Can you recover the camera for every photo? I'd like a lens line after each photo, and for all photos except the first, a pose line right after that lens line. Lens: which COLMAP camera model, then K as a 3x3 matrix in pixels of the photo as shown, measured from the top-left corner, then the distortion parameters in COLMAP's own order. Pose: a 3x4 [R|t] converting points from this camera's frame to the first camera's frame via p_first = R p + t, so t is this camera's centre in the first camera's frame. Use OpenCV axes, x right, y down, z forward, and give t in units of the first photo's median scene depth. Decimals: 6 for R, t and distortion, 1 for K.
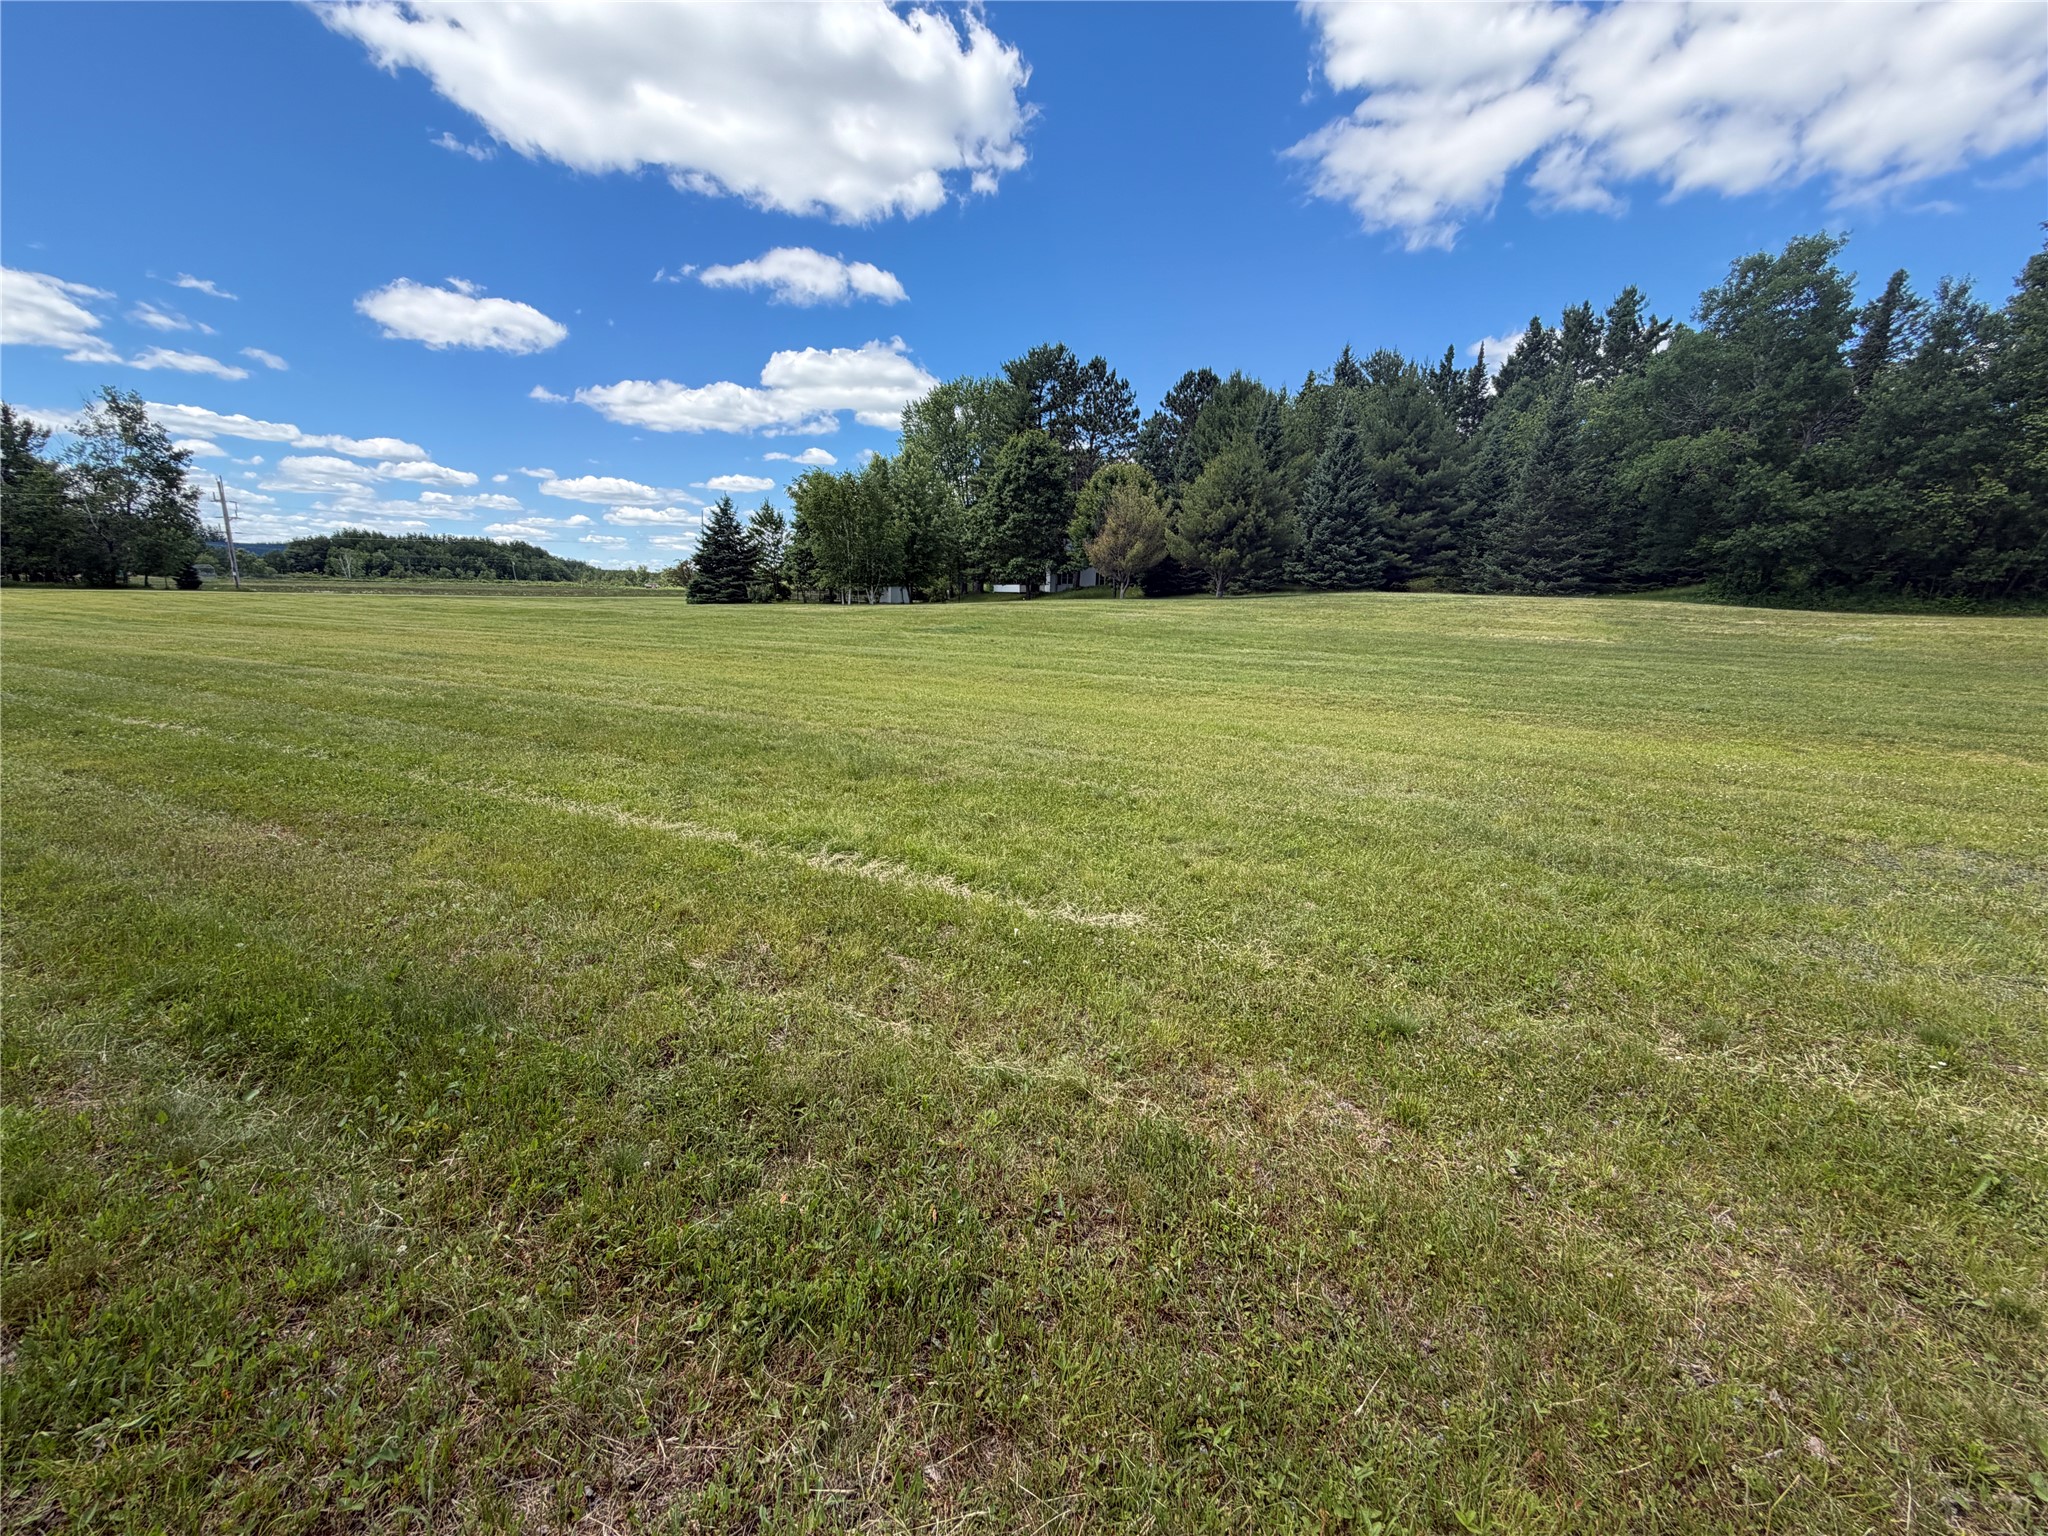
lens RADIAL K [[824.3, 0, 1024.0], [0, 824.3, 768.0], [0, 0, 1]] dist [0.002337, 0.000040]
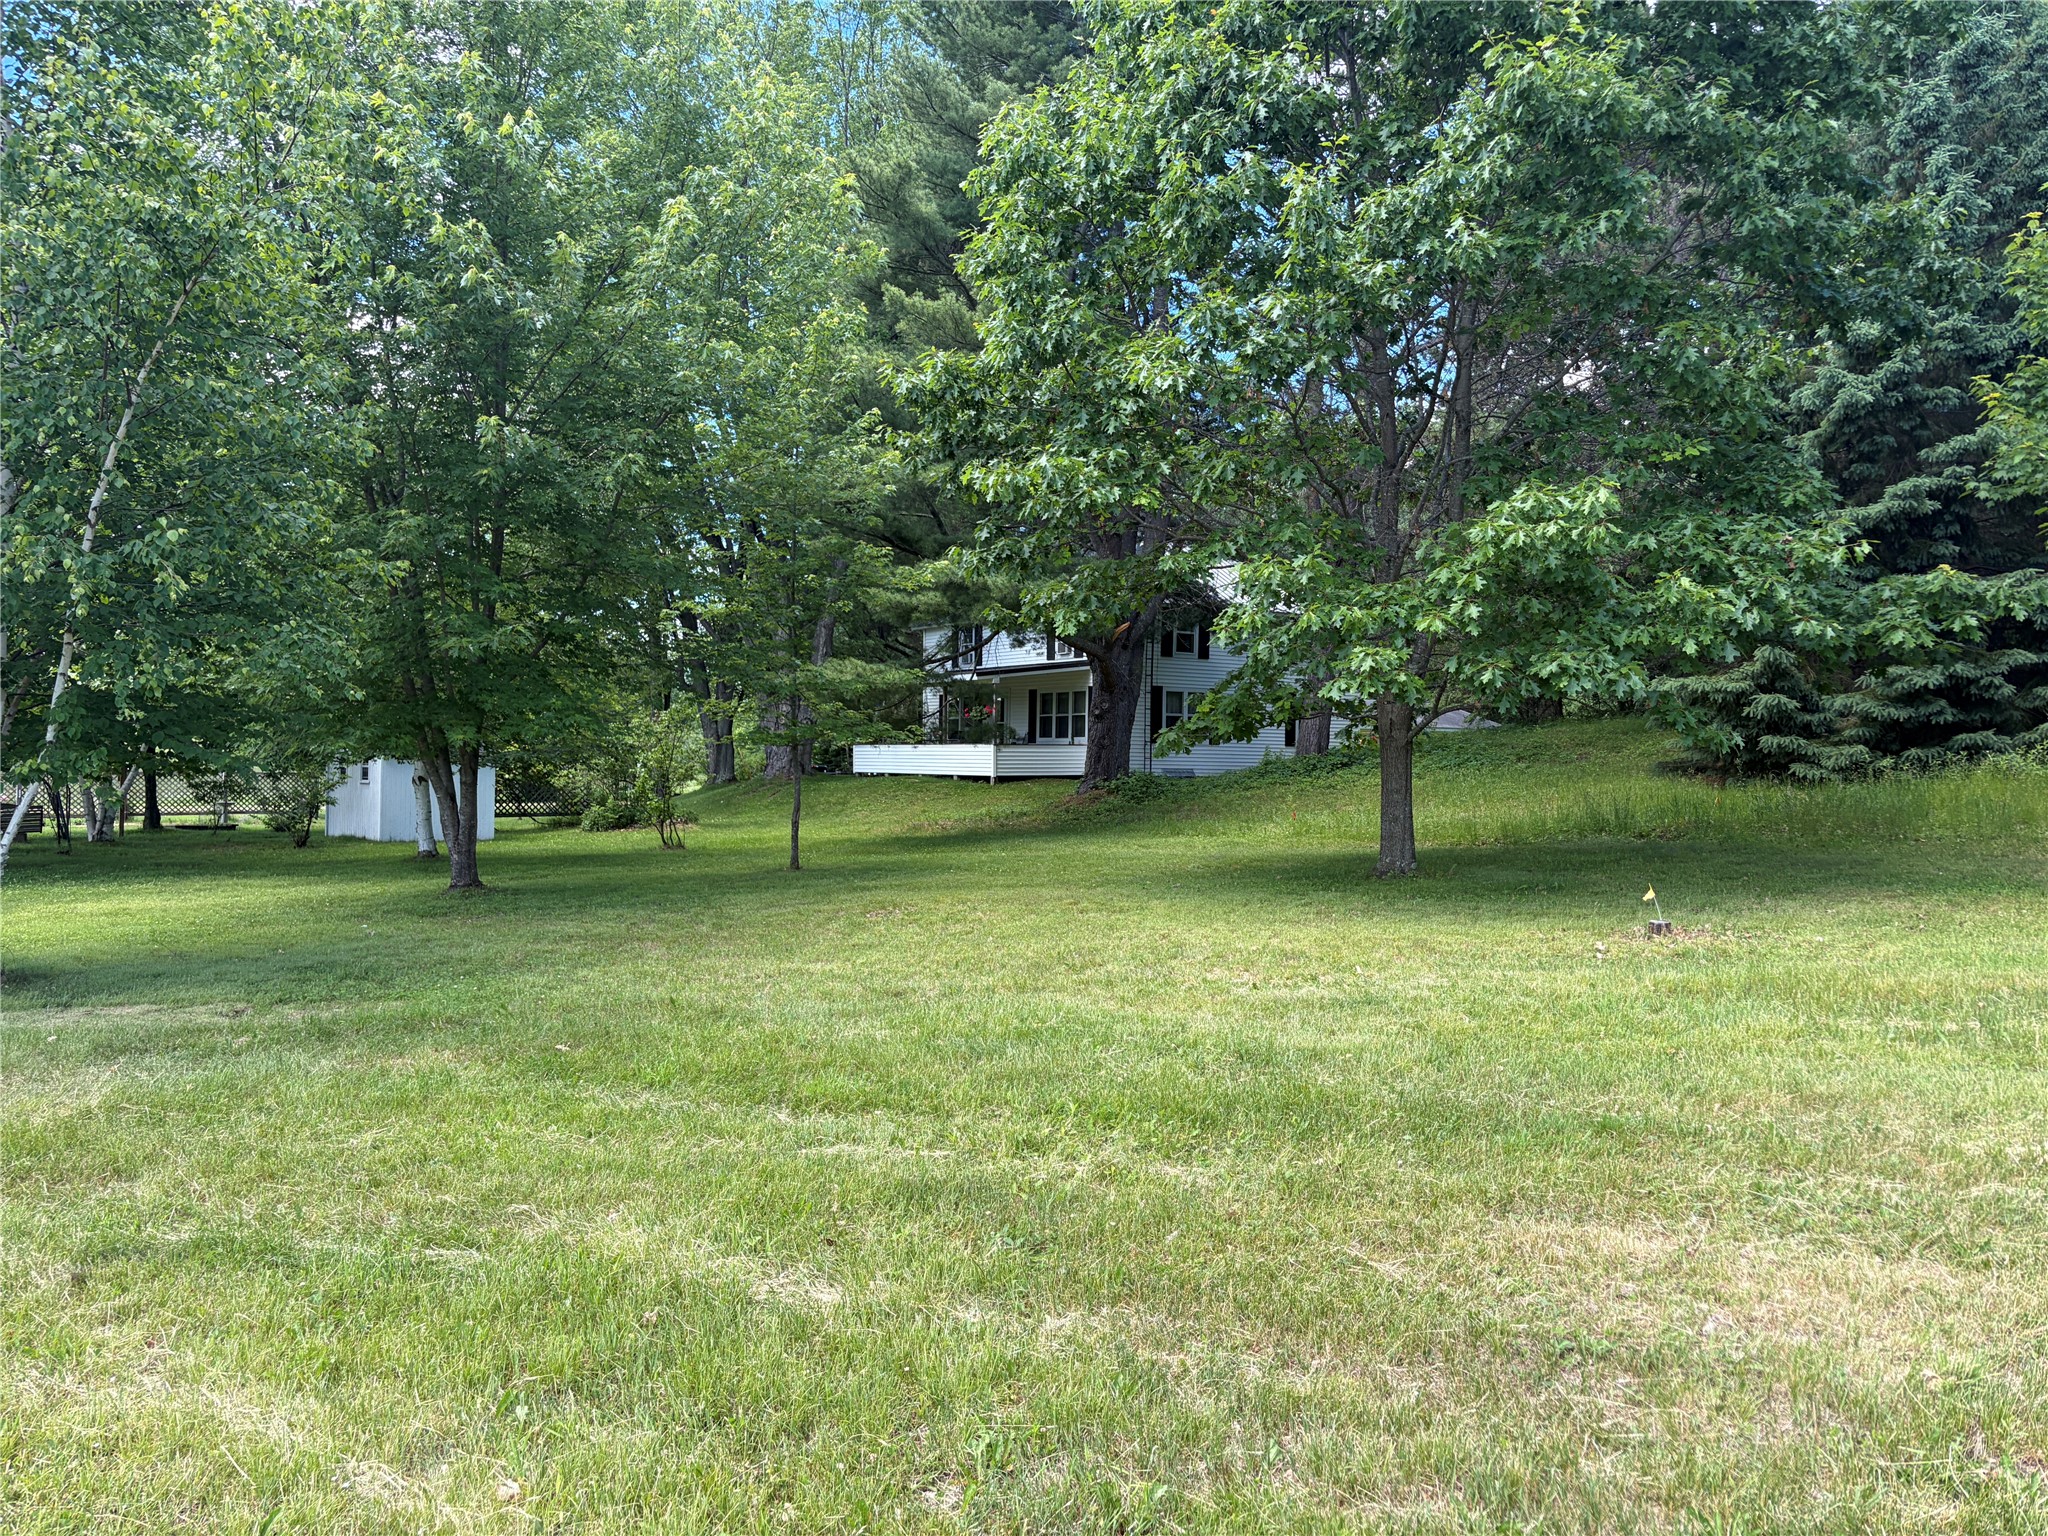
lens RADIAL K [[1563.8, 0, 1024.0], [0, 1563.8, 768.0], [0, 0, 1]] dist [-0.003223, -0.002889]
pose [[0.984494, -0.010328, 0.175112, -0.084371], [0.044975, 0.979758, -0.195067, -0.152964], [-0.169553, 0.199918, 0.965031, 0.680011]]
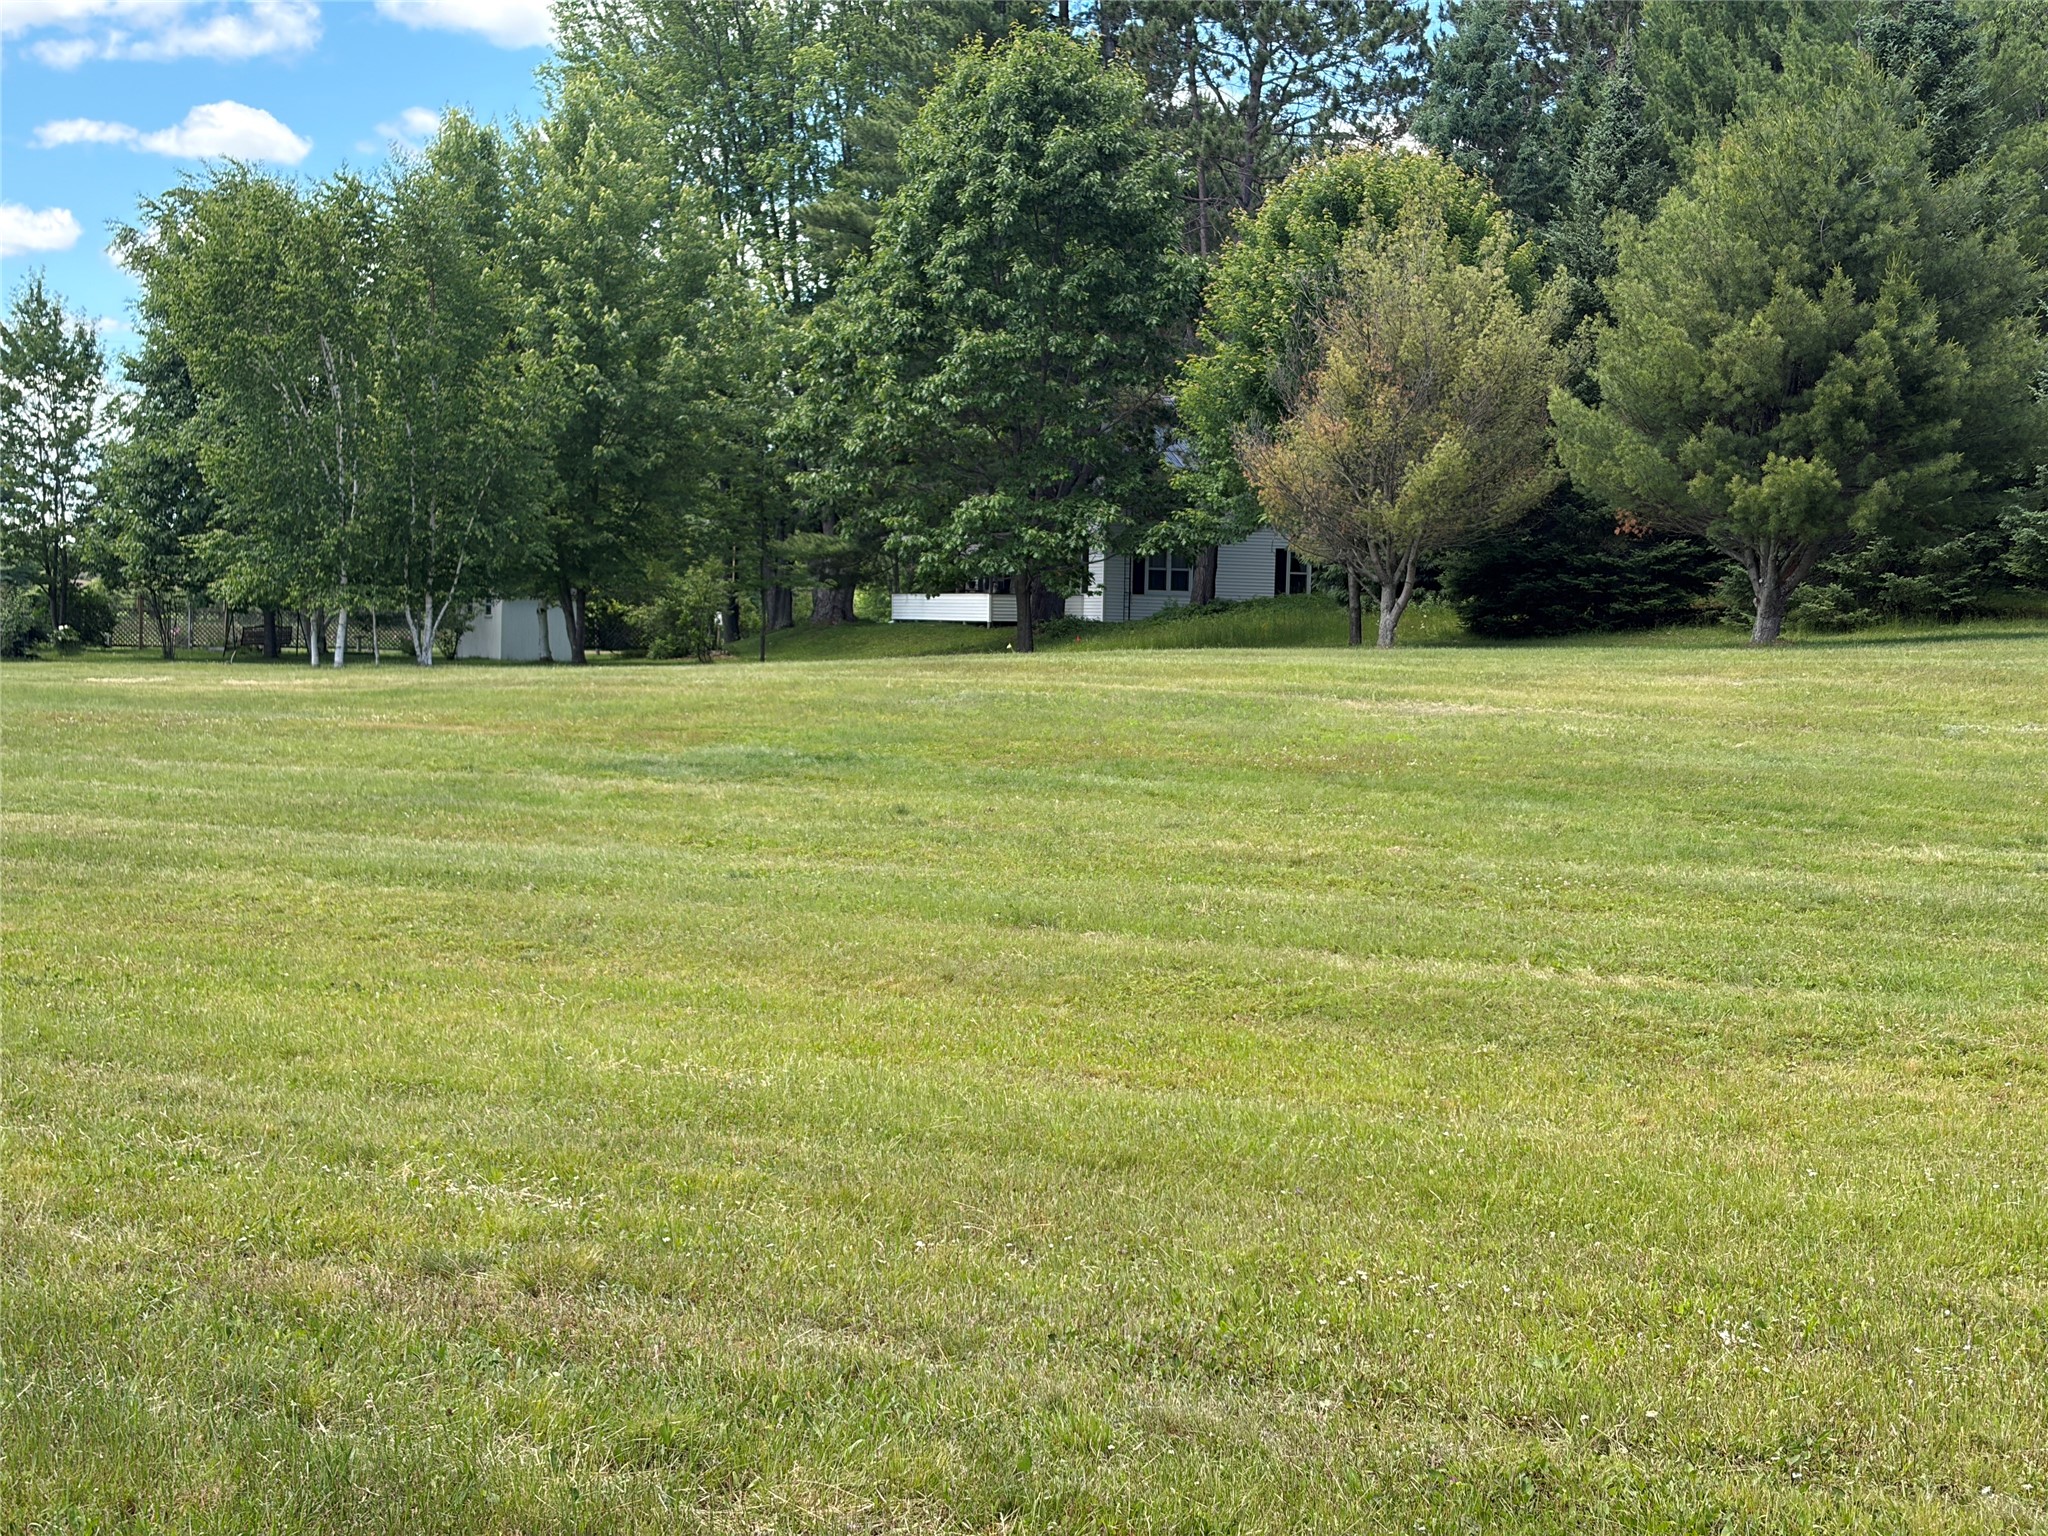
lens RADIAL K [[3044.2, 0, 1024.0], [0, 3044.2, 768.0], [0, 0, 1]] dist [0.286104, -1.206982]
pose [[0.999934, 0.001110, 0.011392, -0.006543], [0.000741, 0.986919, -0.161217, -0.009784], [-0.011422, 0.161214, 0.986853, 0.045124]]
